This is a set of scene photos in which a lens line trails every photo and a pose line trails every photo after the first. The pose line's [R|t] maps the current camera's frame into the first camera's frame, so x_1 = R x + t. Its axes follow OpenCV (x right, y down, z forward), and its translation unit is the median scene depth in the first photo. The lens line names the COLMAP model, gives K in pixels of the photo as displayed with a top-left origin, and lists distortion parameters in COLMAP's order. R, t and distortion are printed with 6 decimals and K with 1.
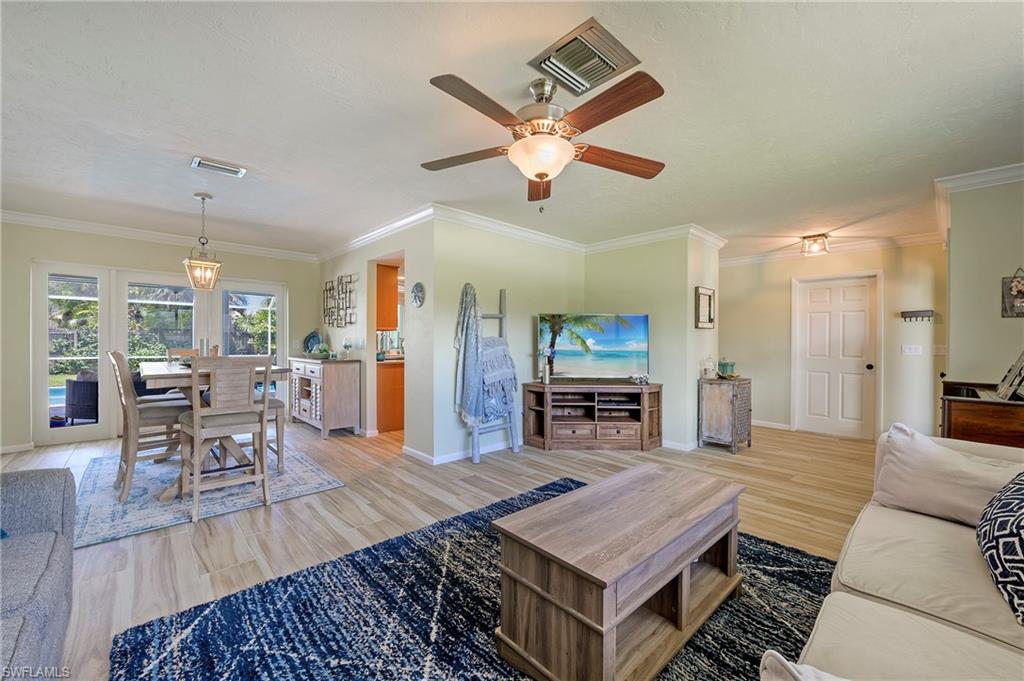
lens RADIAL K [[412.6, 0, 520.9], [0, 412.6, 343.7], [0, 0, 1]] dist [-0.006485, -0.001249]
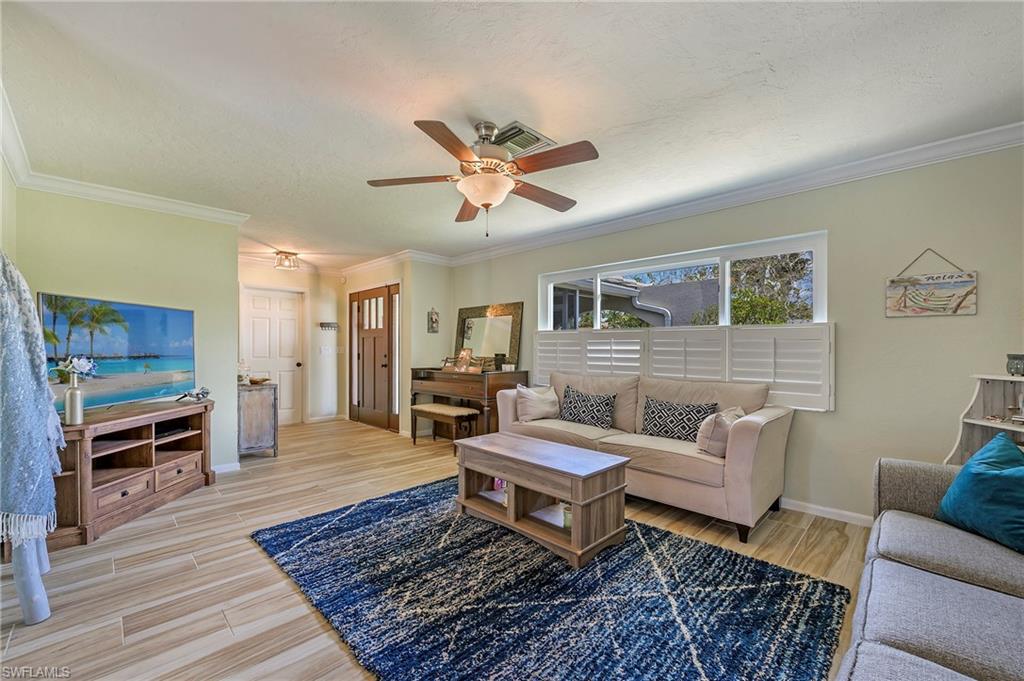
lens RADIAL K [[412.6, 0, 520.9], [0, 412.6, 342.0], [0, 0, 1]] dist [-0.006485, -0.001249]
pose [[-0.050496, 0.002222, 0.998722, -0.671958], [0.002853, 0.999994, -0.002081, -0.012549], [-0.998720, 0.002745, -0.050502, 0.580758]]
